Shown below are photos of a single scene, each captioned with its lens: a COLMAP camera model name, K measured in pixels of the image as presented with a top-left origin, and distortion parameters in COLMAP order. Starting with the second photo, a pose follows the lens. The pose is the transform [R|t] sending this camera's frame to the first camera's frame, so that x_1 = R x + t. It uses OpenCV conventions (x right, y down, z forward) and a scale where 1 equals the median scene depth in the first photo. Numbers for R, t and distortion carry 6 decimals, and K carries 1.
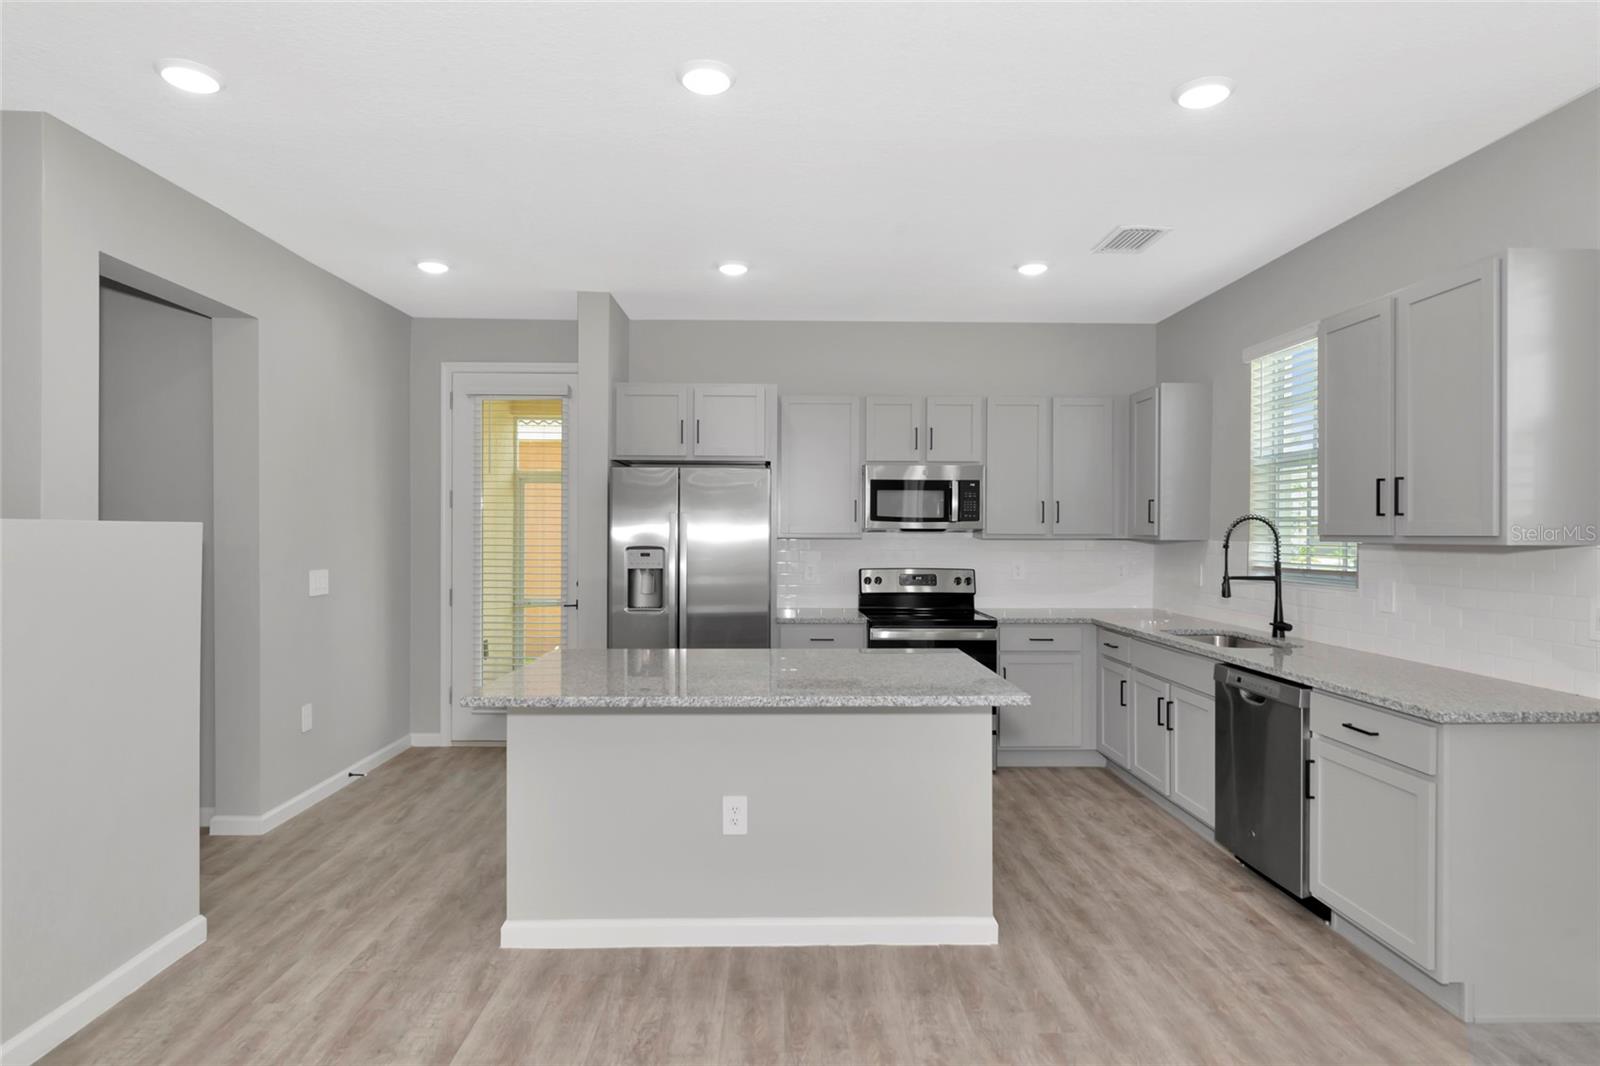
lens RADIAL K [[896.2, 0, 800.1], [0, 896.2, 534.8], [0, 0, 1]] dist [-0.000790, 0.002790]
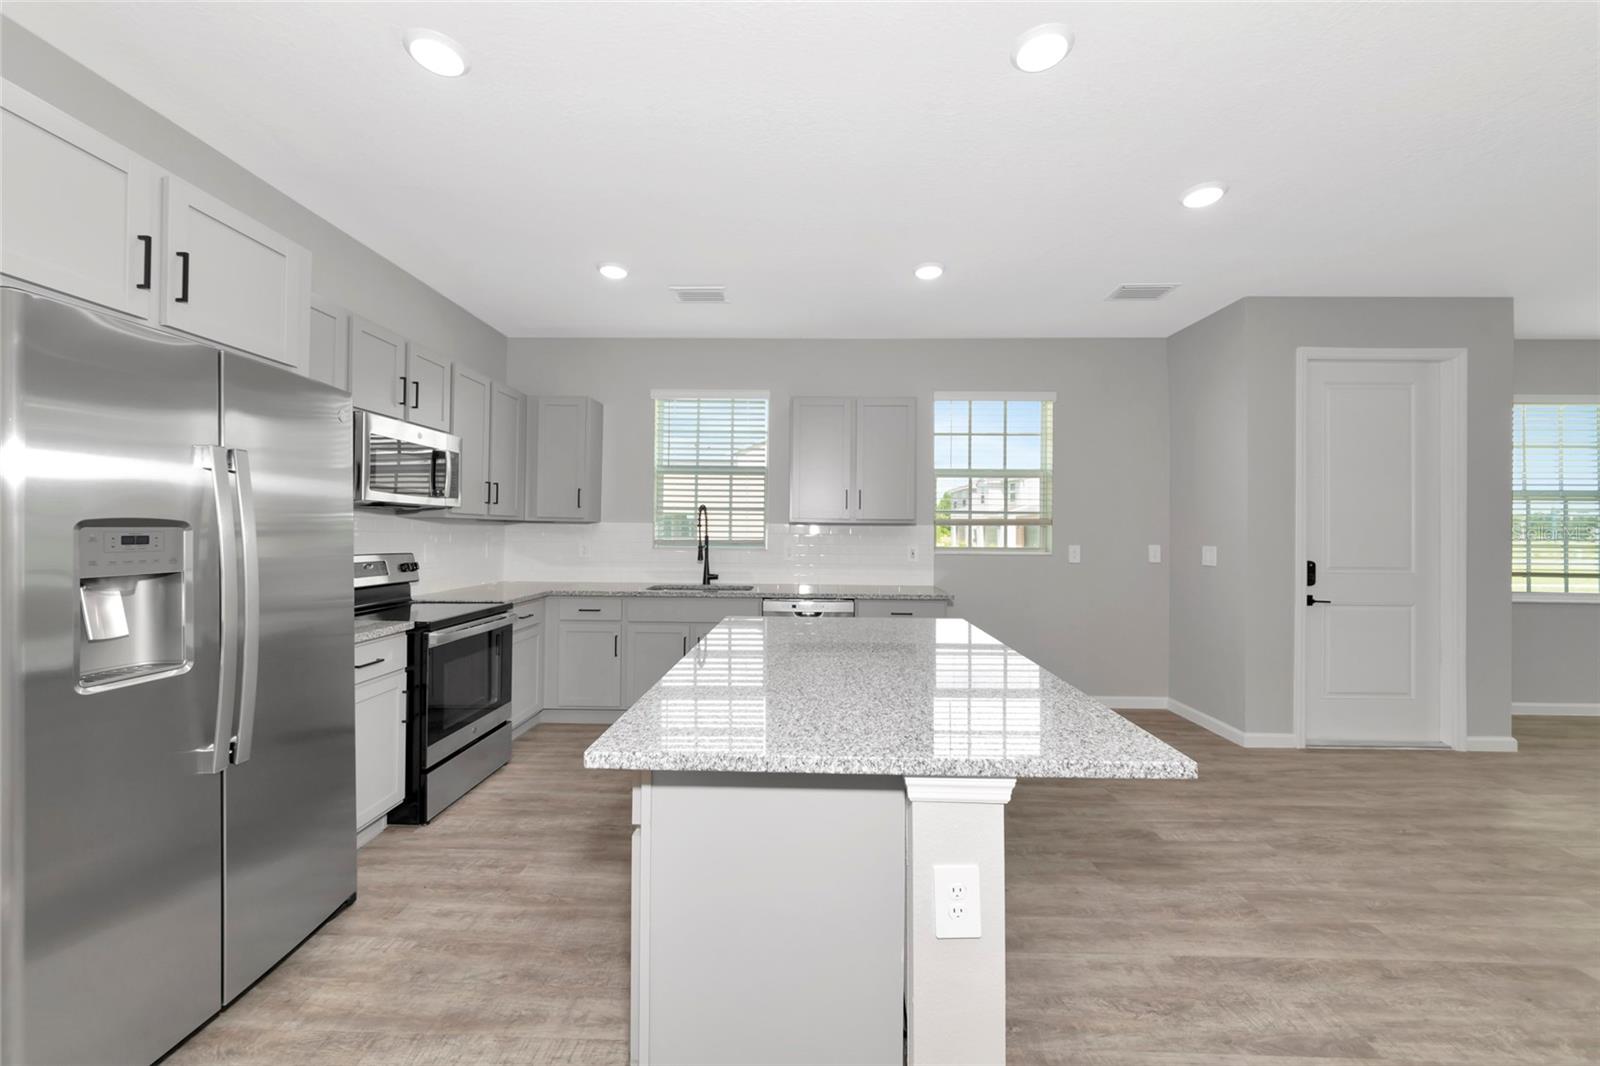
lens RADIAL K [[600.6, 0, 813.1], [0, 600.6, 525.6], [0, 0, 1]] dist [-0.000187, -0.000026]
pose [[0.024545, 0.007120, 0.999673, -0.623700], [-0.001417, 0.999974, -0.007088, 0.024798], [-0.999698, -0.001243, 0.024554, 0.990424]]
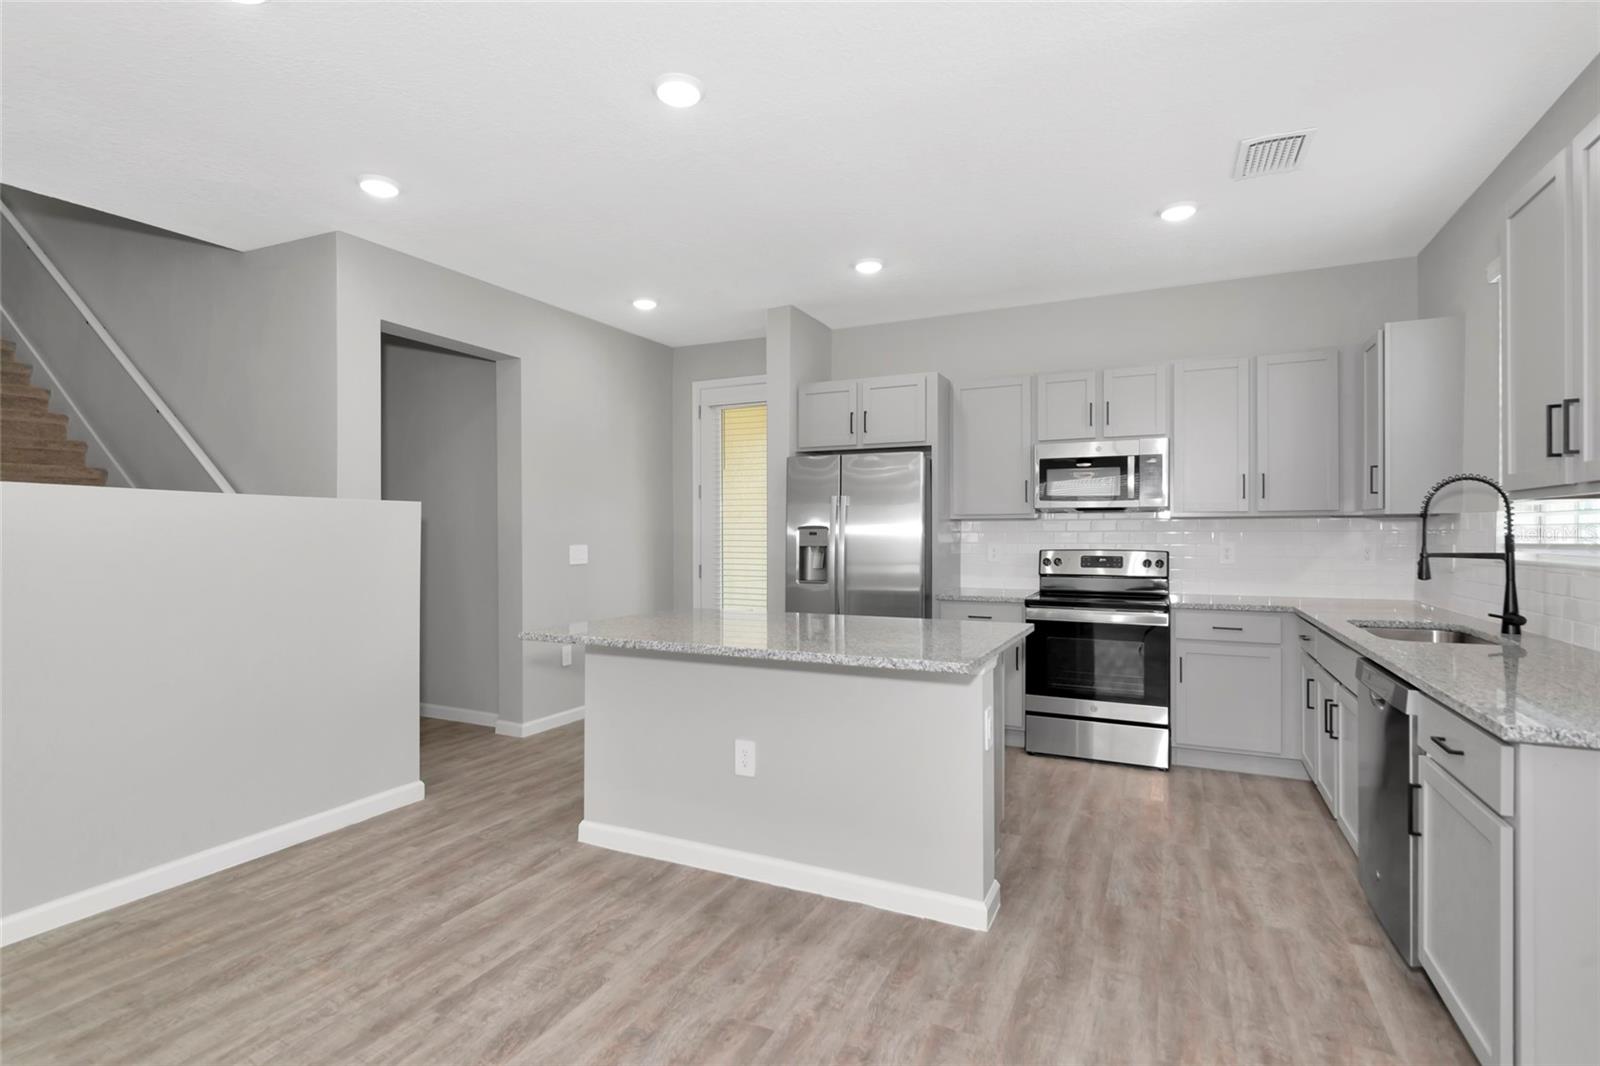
lens RADIAL K [[790.8, 0, 792.8], [0, 790.8, 536.0], [0, 0, 1]] dist [0.000743, -0.000335]
pose [[0.884726, -0.003101, -0.466102, 0.386160], [0.001959, 0.999994, -0.002935, 0.040377], [0.466108, 0.001684, 0.884726, 0.155230]]
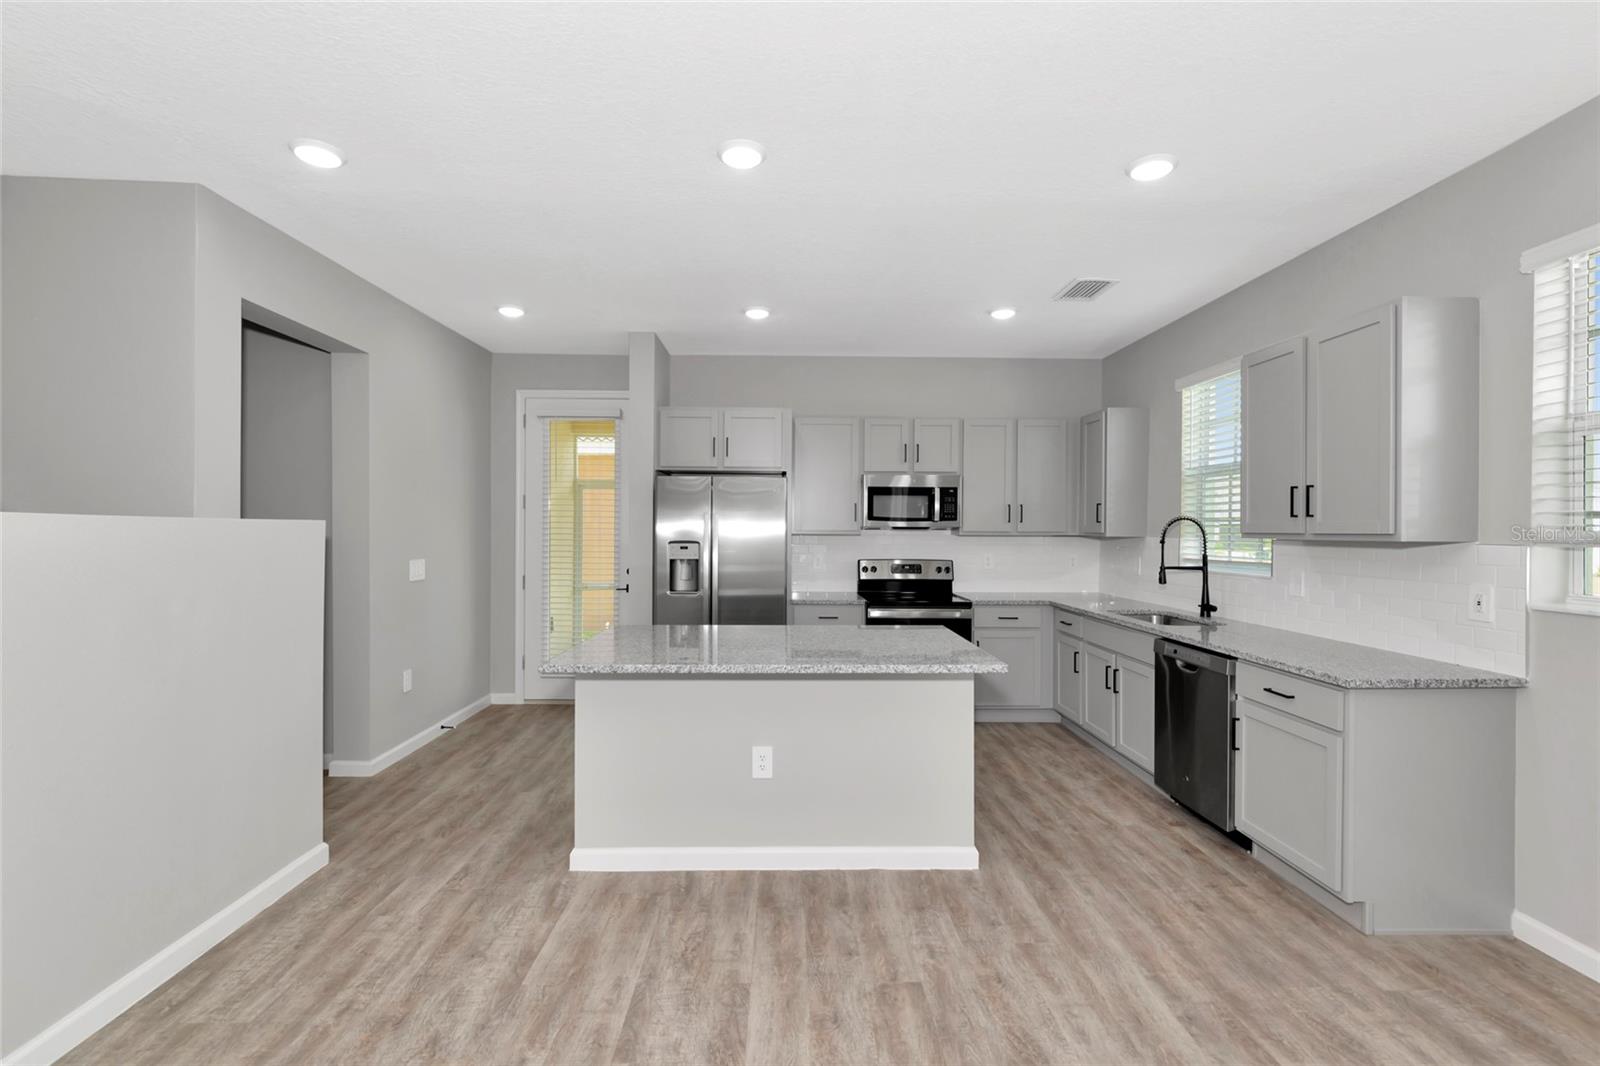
lens RADIAL K [[730.0, 0, 799.7], [0, 730.0, 532.5], [0, 0, 1]] dist [-0.000194, -0.001115]
pose [[0.999994, 0.002154, -0.002882, -0.017788], [-0.002151, 0.999997, 0.001063, 0.000222], [0.002884, -0.001057, 0.999995, 0.009542]]
